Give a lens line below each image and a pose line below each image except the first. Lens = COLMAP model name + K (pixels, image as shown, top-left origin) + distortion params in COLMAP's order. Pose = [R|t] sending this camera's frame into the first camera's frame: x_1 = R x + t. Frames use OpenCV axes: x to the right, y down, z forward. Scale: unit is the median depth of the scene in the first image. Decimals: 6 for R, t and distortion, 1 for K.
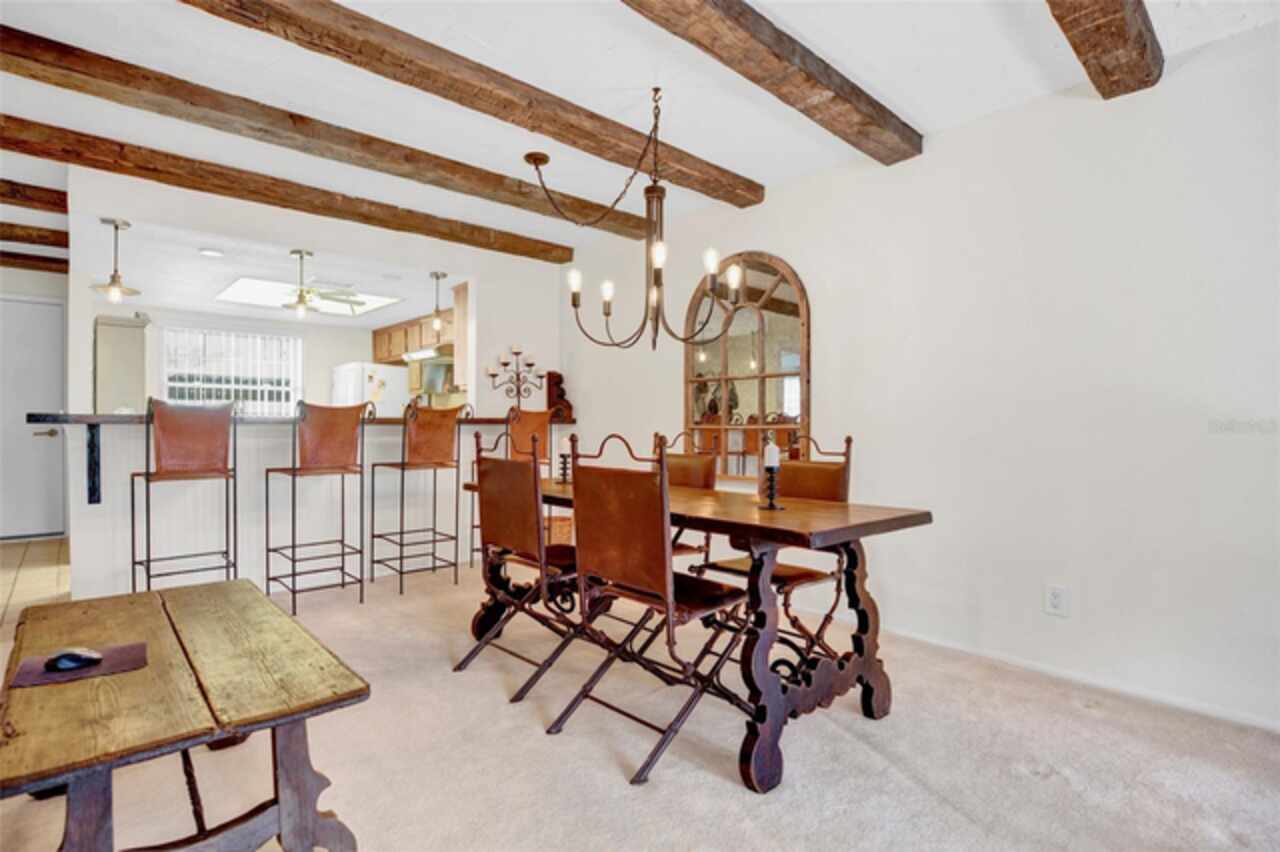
lens RADIAL K [[630.9, 0, 640.0], [0, 630.9, 426.0], [0, 0, 1]] dist [-0.046337, 0.024802]
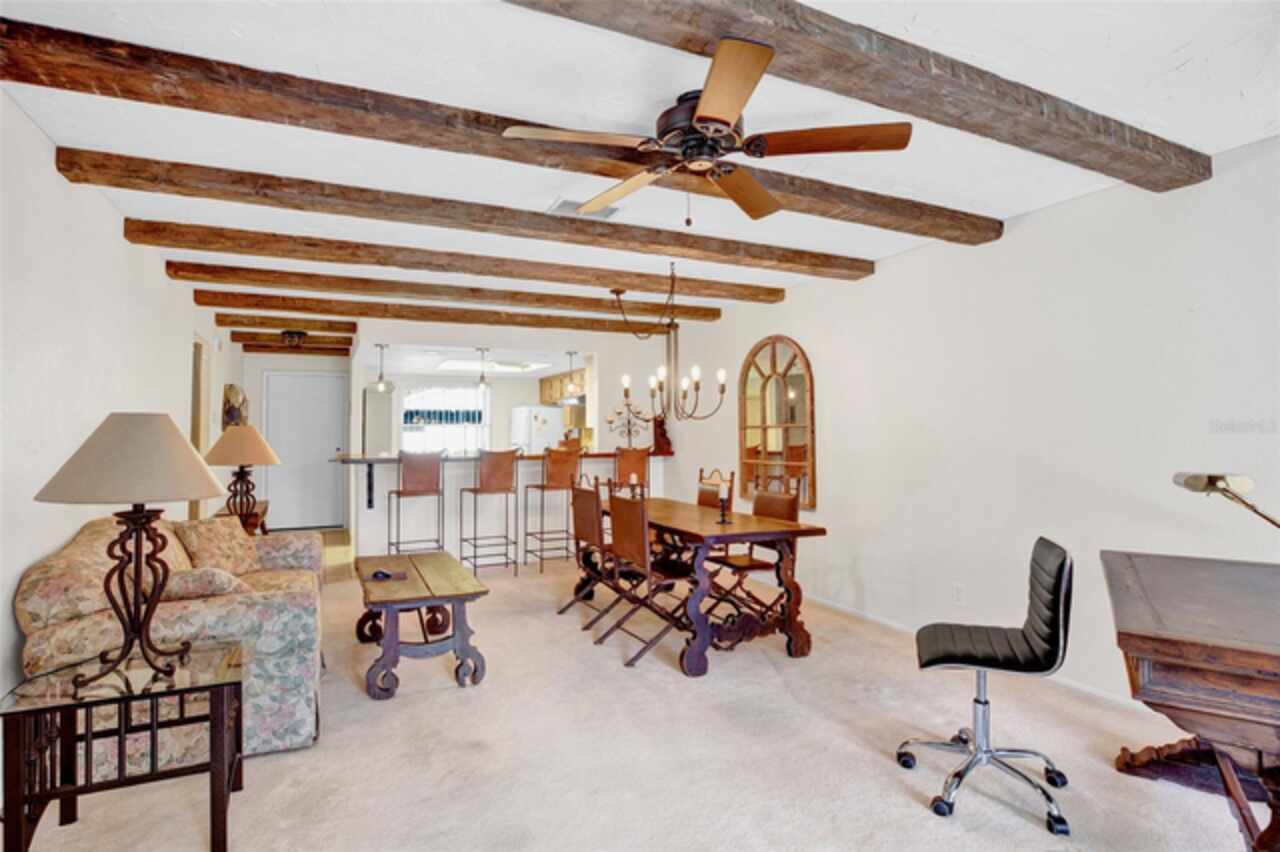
lens RADIAL K [[592.8, 0, 640.0], [0, 592.8, 426.0], [0, 0, 1]] dist [-0.001668, -0.000056]
pose [[0.965842, -0.009276, -0.258966, 0.260166], [0.002627, 0.999658, -0.026009, -0.056004], [0.259119, 0.024441, 0.965536, -0.384884]]
